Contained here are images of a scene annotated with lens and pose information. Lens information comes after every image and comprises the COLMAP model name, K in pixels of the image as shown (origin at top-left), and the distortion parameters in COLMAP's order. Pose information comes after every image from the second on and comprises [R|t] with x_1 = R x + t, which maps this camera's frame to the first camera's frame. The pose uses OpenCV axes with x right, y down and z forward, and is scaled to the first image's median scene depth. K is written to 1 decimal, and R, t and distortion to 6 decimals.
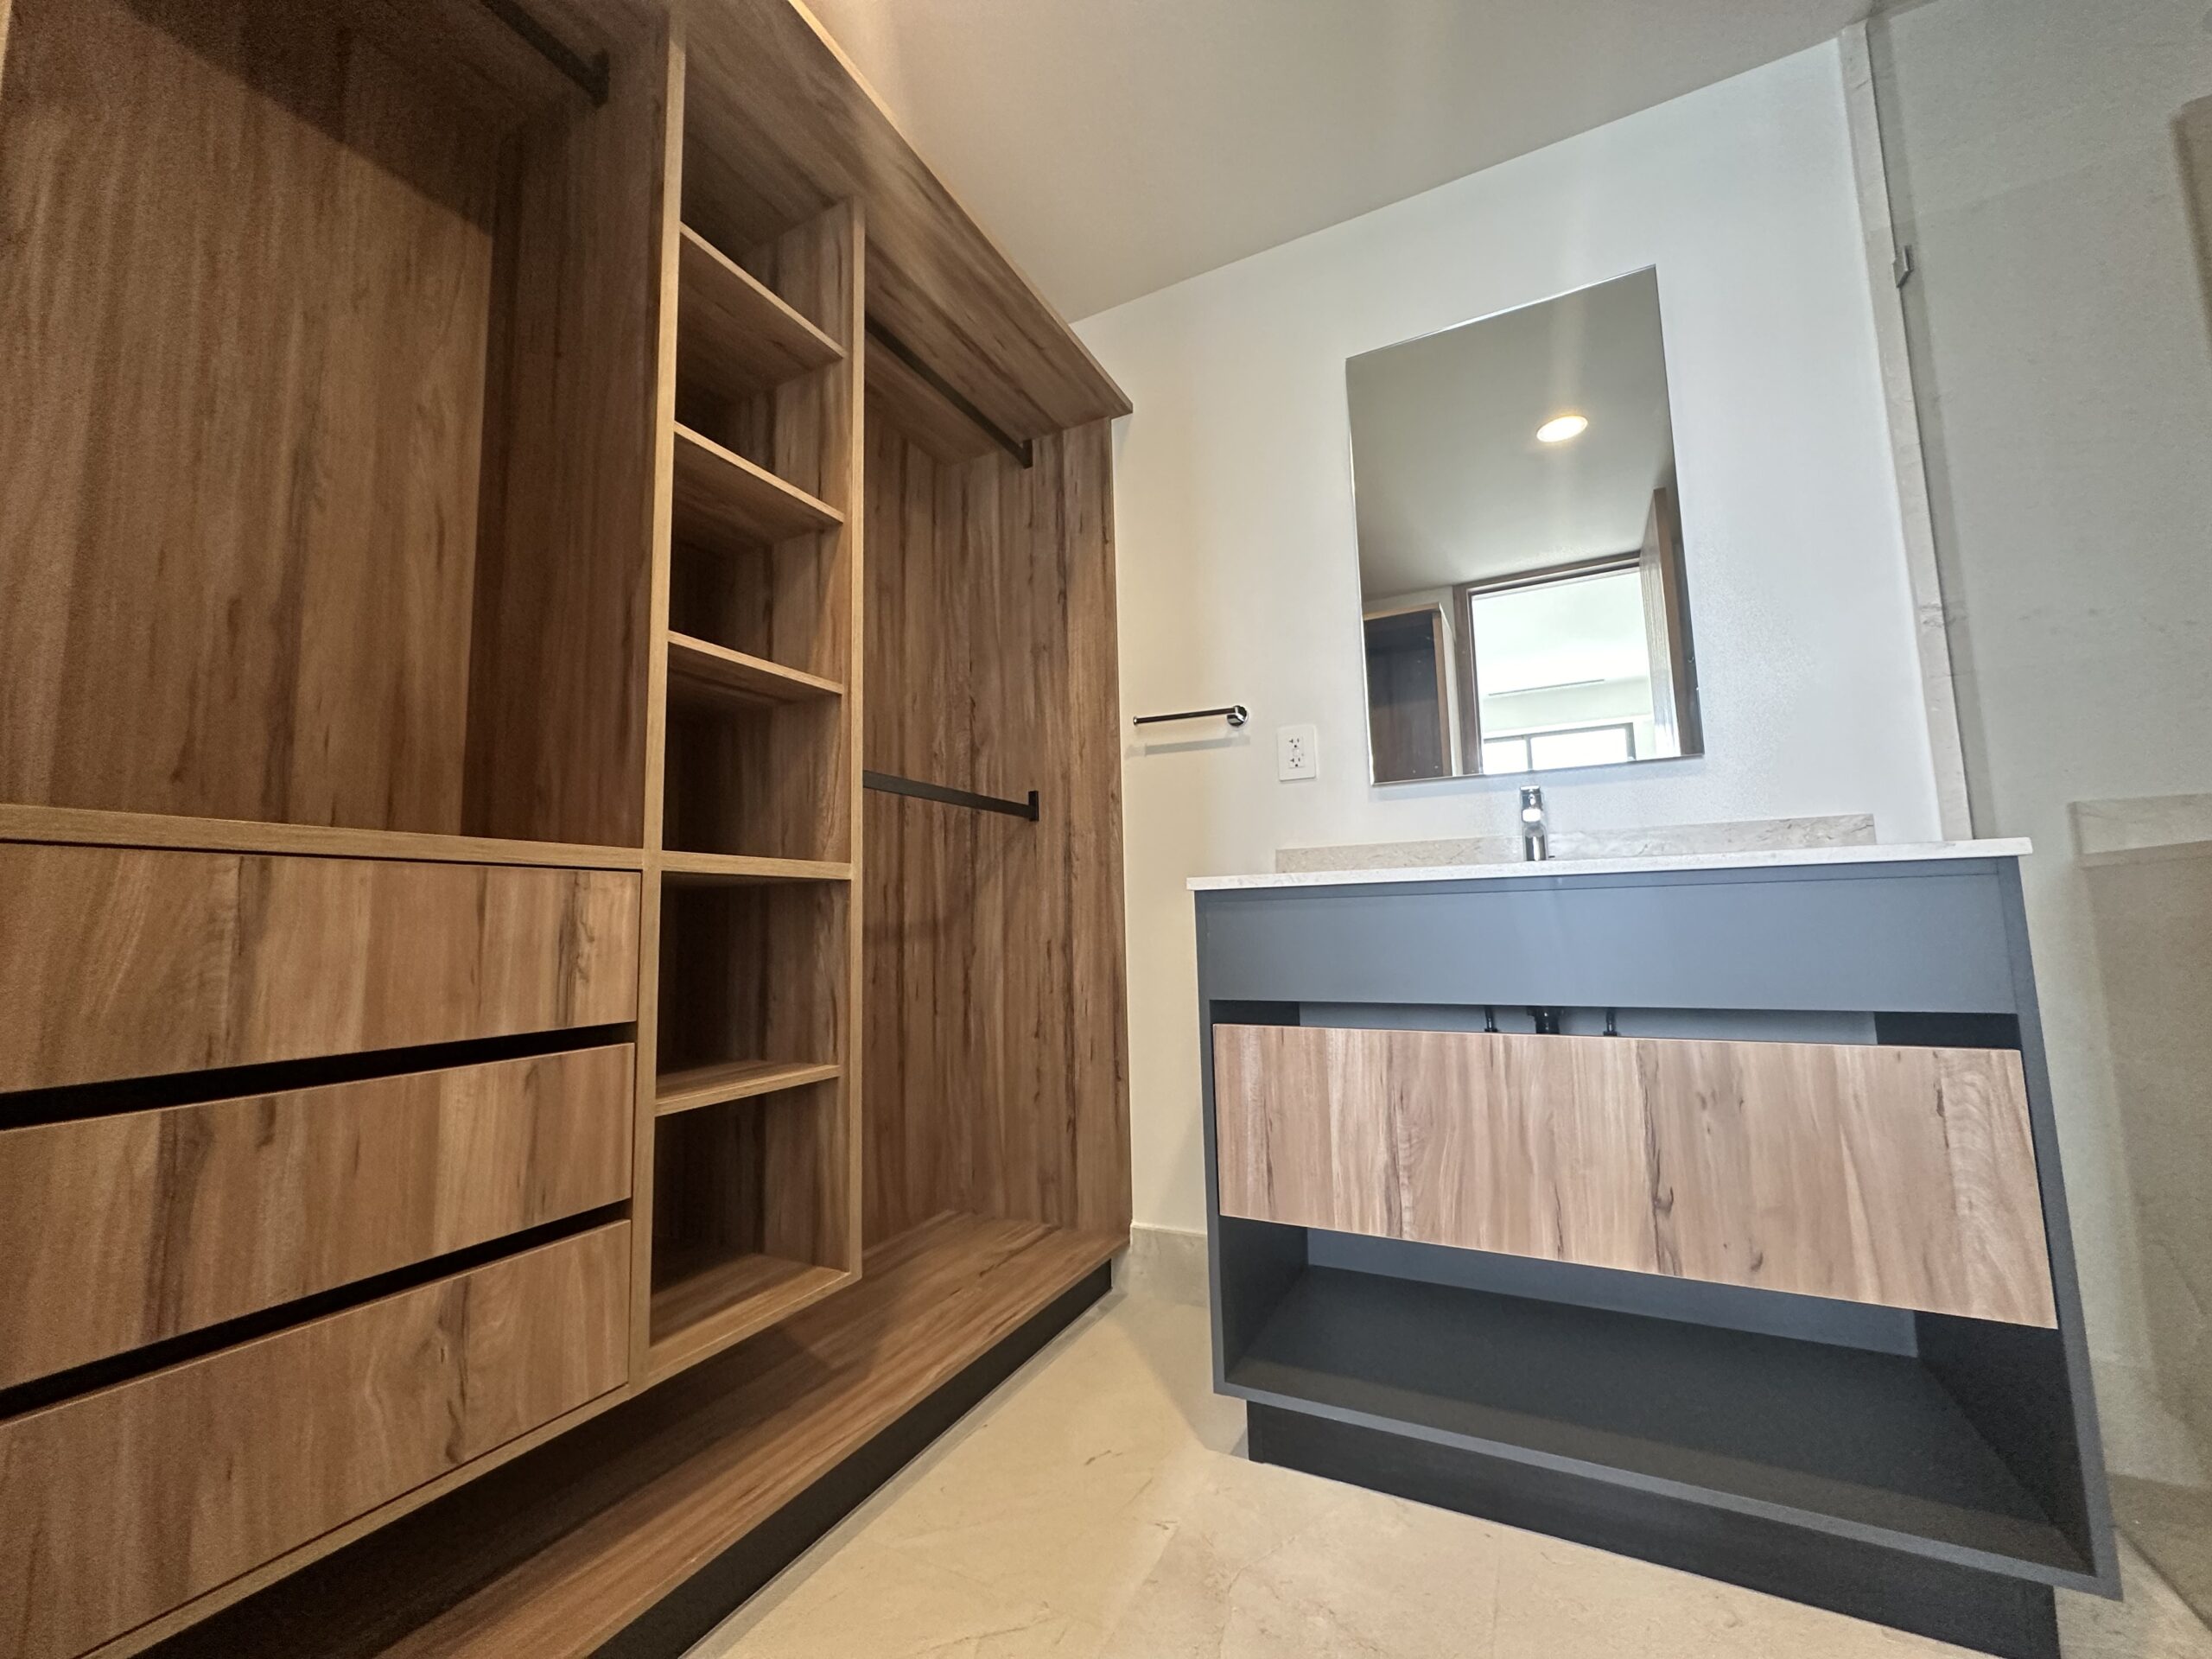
lens RADIAL K [[885.5, 0, 1105.2], [0, 885.5, 821.5], [0, 0, 1]] dist [-0.001410, 0.000372]
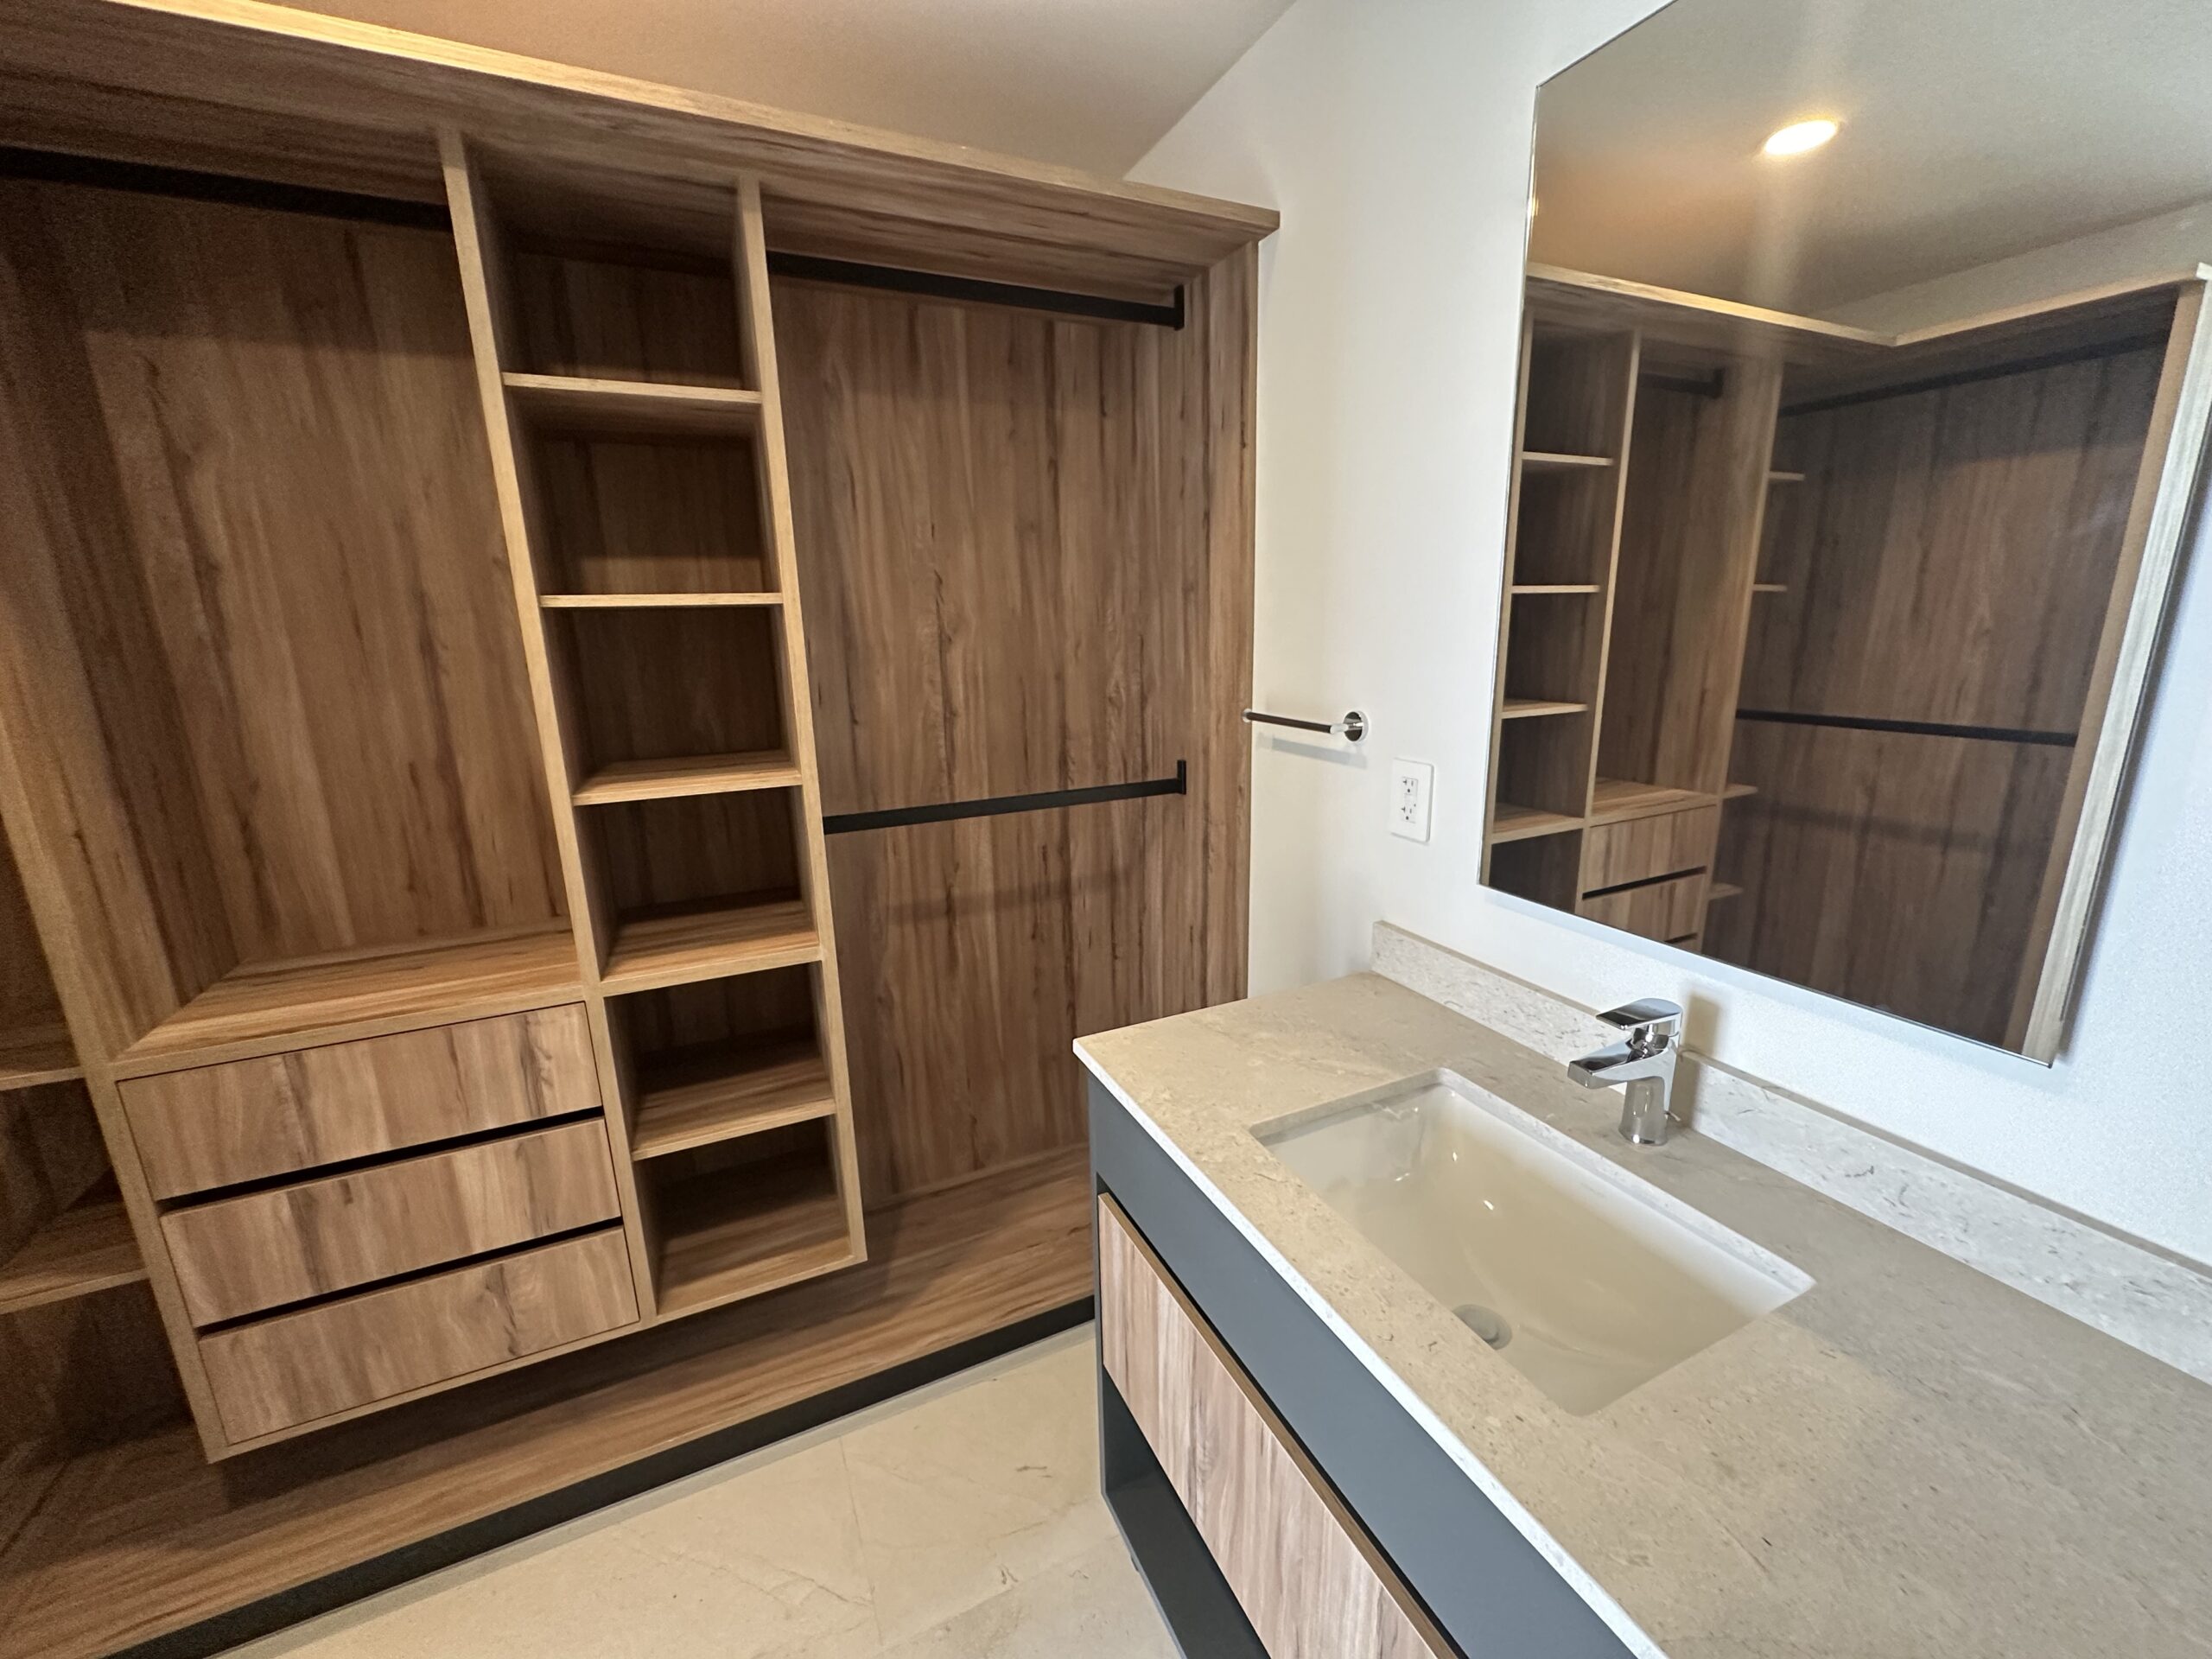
lens RADIAL K [[885.5, 0, 1105.2], [0, 885.5, 821.5], [0, 0, 1]] dist [-0.001410, 0.000372]
pose [[0.787805, 0.144076, -0.598837, 0.638220], [0.077745, 0.941219, 0.328729, -0.440946], [0.610998, -0.305530, 0.730296, 0.485367]]
